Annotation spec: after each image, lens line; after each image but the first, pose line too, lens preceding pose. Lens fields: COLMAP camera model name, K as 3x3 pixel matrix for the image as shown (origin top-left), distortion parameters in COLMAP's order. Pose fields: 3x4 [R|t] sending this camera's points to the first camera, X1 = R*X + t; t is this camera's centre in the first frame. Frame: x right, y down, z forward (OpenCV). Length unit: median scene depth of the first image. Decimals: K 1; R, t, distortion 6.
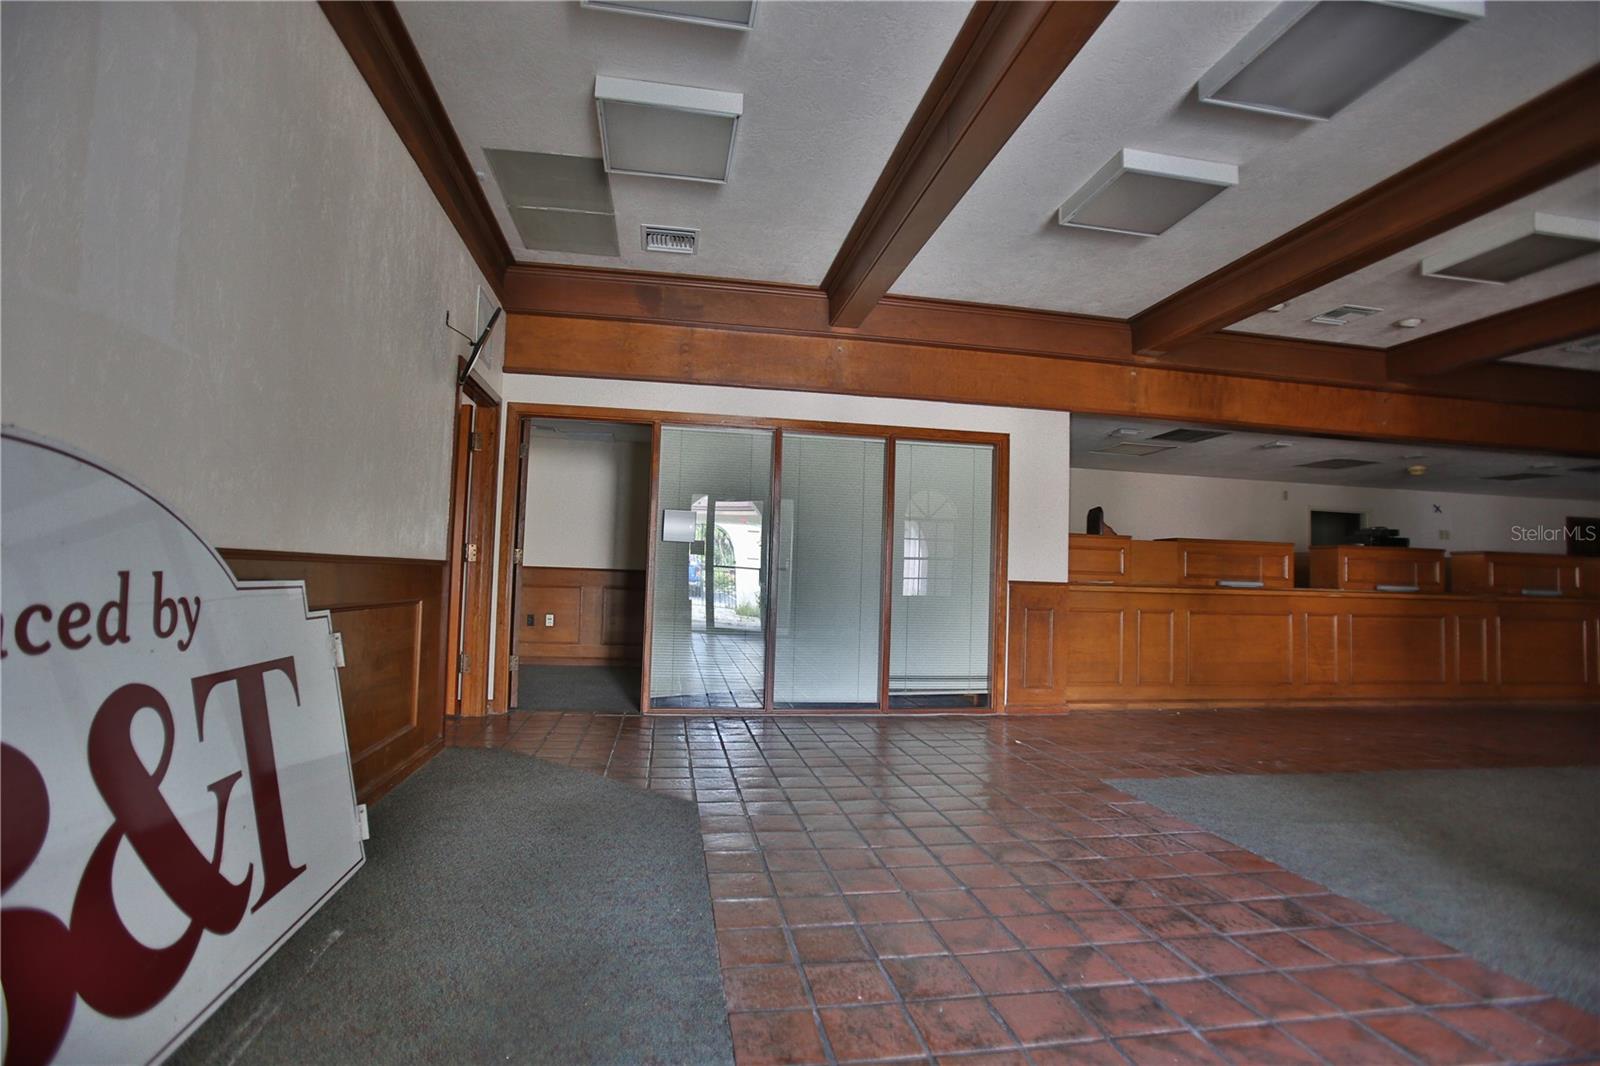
lens RADIAL K [[778.9, 0, 803.9], [0, 778.9, 536.9], [0, 0, 1]] dist [-0.033708, 0.012144]
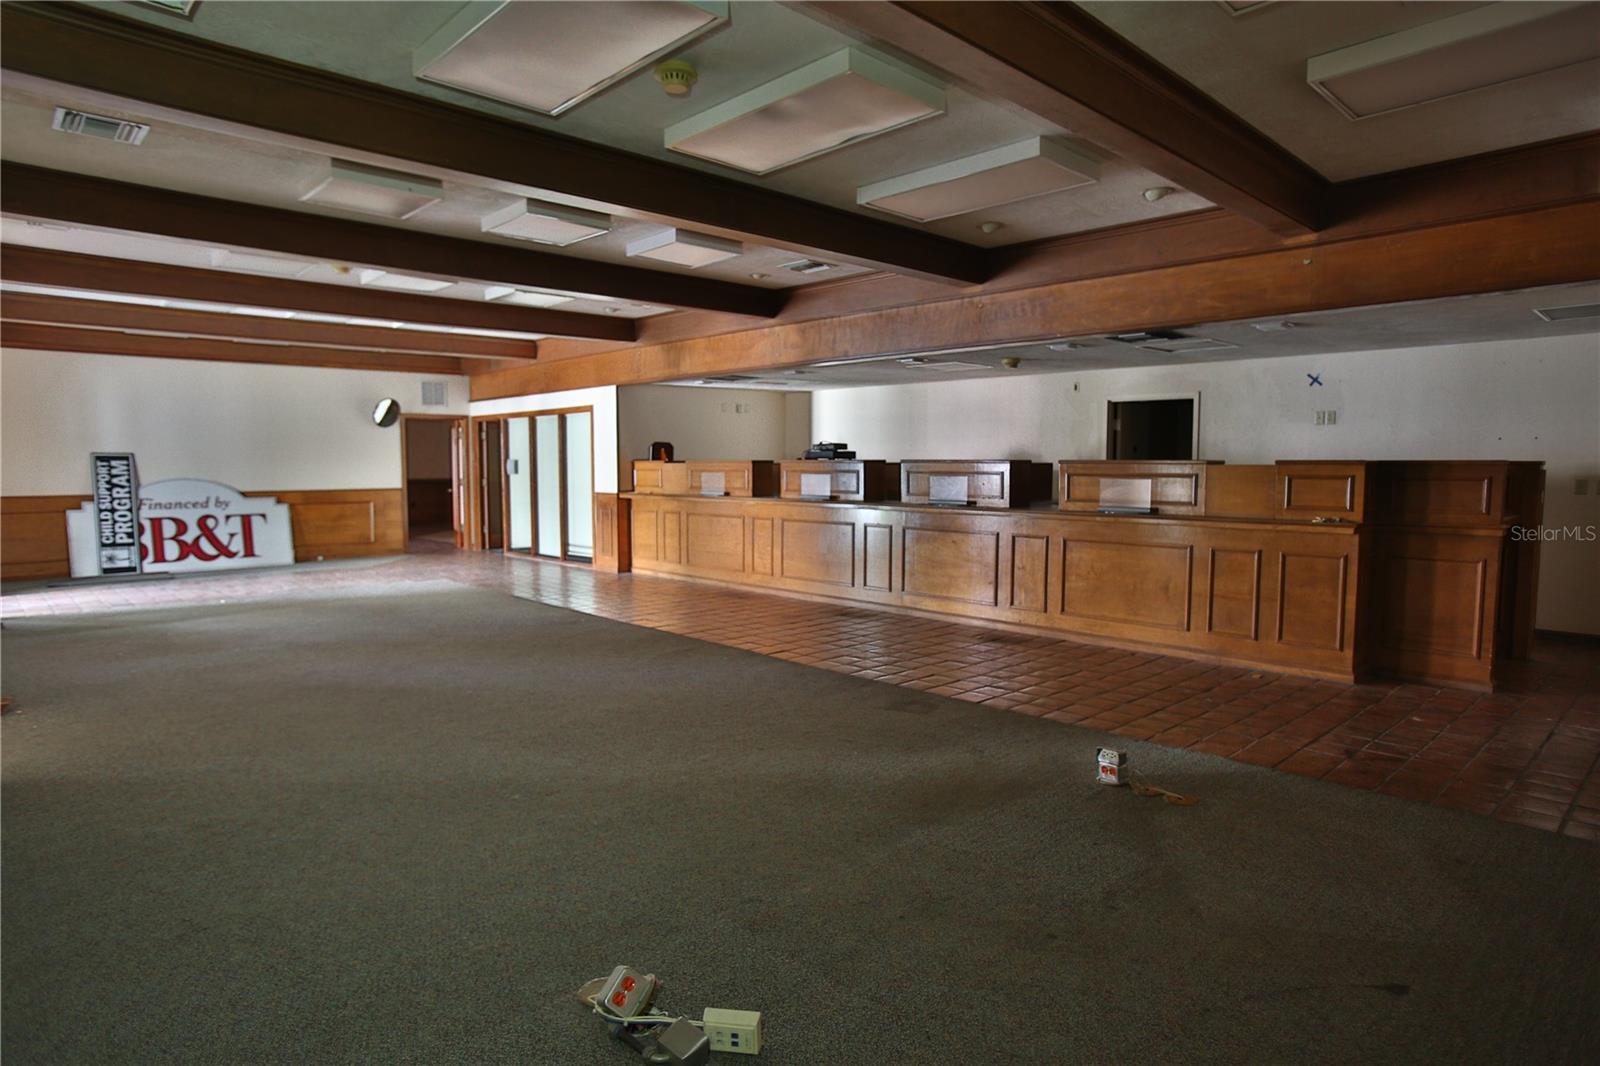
lens RADIAL K [[910.9, 0, 796.8], [0, 910.9, 530.9], [0, 0, 1]] dist [-0.051055, 0.025011]
pose [[0.539466, 0.036759, -0.841204, 2.176864], [0.061373, 0.994673, 0.082824, 0.003292], [0.839767, -0.096308, 0.534336, 0.302540]]
